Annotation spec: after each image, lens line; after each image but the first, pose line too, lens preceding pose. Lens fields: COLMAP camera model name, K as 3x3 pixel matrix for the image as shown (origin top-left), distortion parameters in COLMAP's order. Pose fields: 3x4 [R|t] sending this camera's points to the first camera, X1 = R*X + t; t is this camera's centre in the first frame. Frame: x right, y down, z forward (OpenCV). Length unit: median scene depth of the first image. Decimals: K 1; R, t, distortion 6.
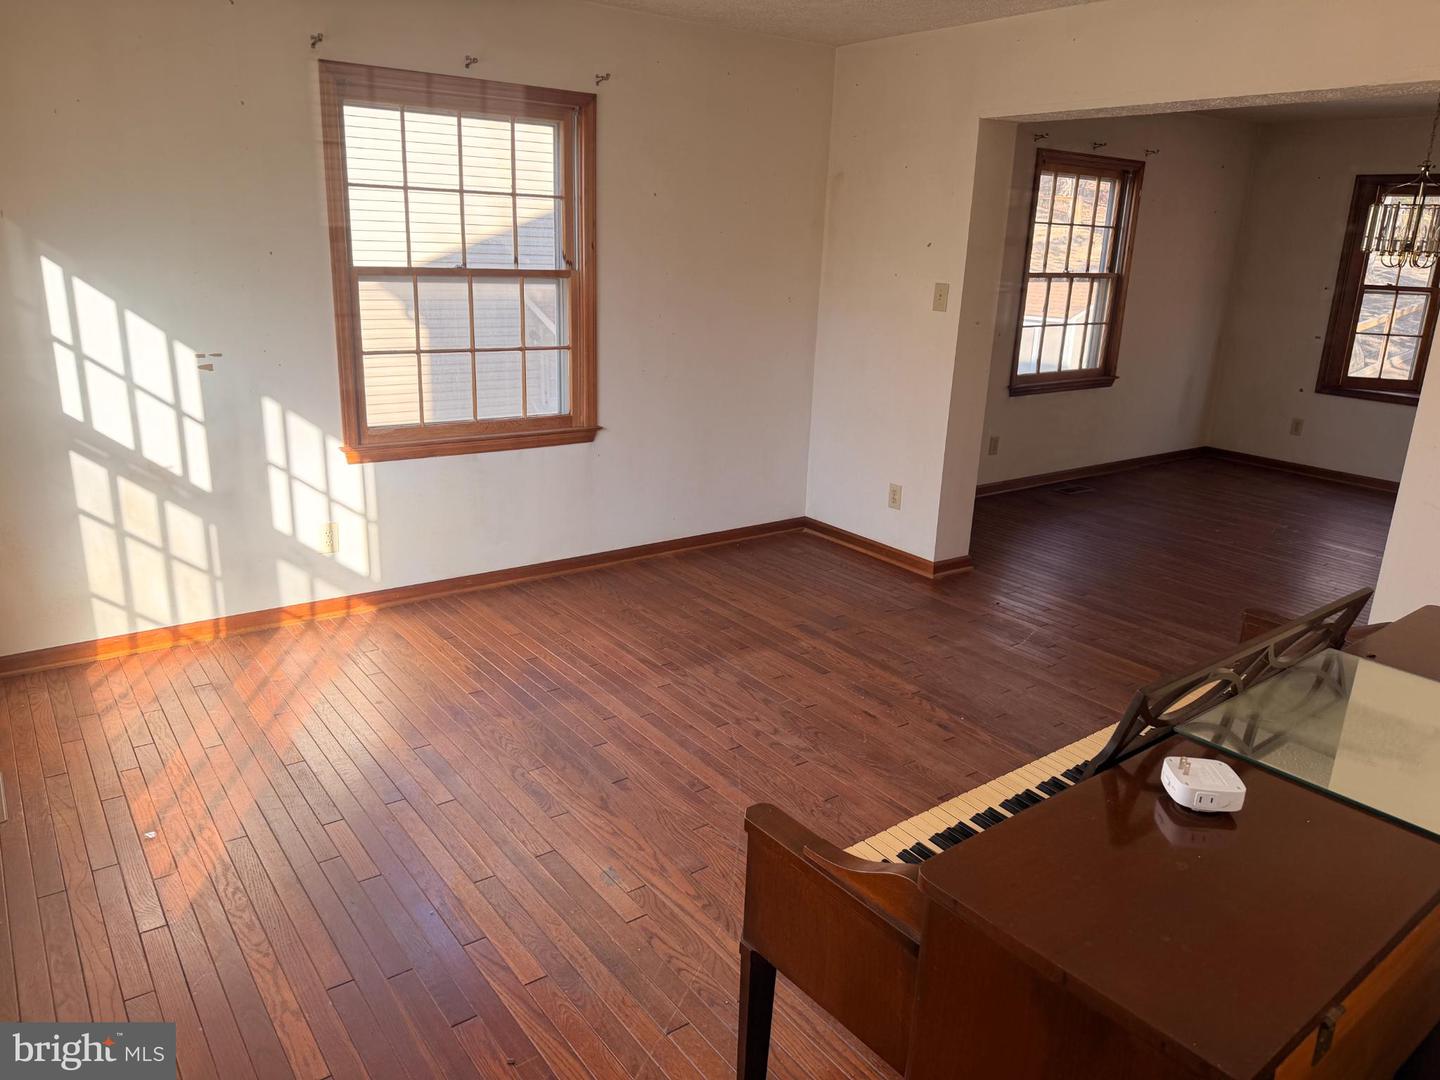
lens RADIAL K [[986.2, 0, 719.3], [0, 986.2, 543.8], [0, 0, 1]] dist [0.018528, -0.013974]
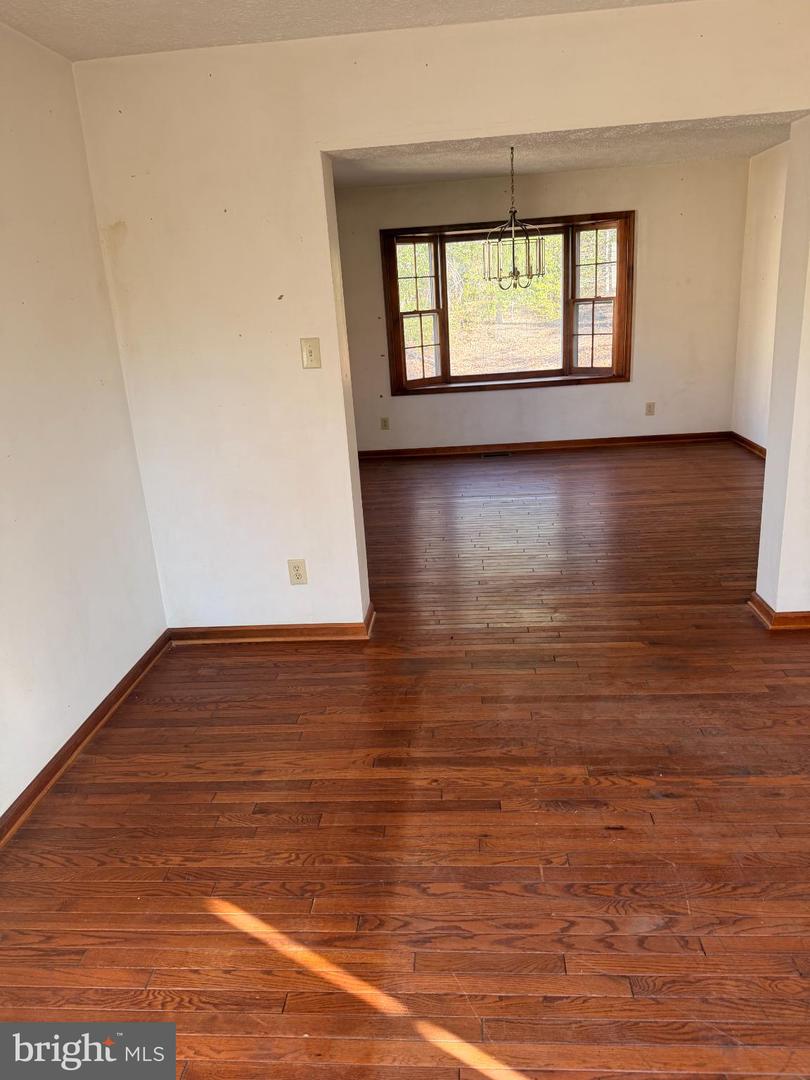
lens RADIAL K [[739.6, 0, 405.1], [0, 739.6, 530.0], [0, 0, 1]] dist [0.018528, -0.013974]
pose [[0.637944, -0.293101, 0.712123, -0.283455], [0.296833, 0.946870, 0.123806, -0.168064], [-0.710575, 0.132400, 0.691052, 0.528893]]
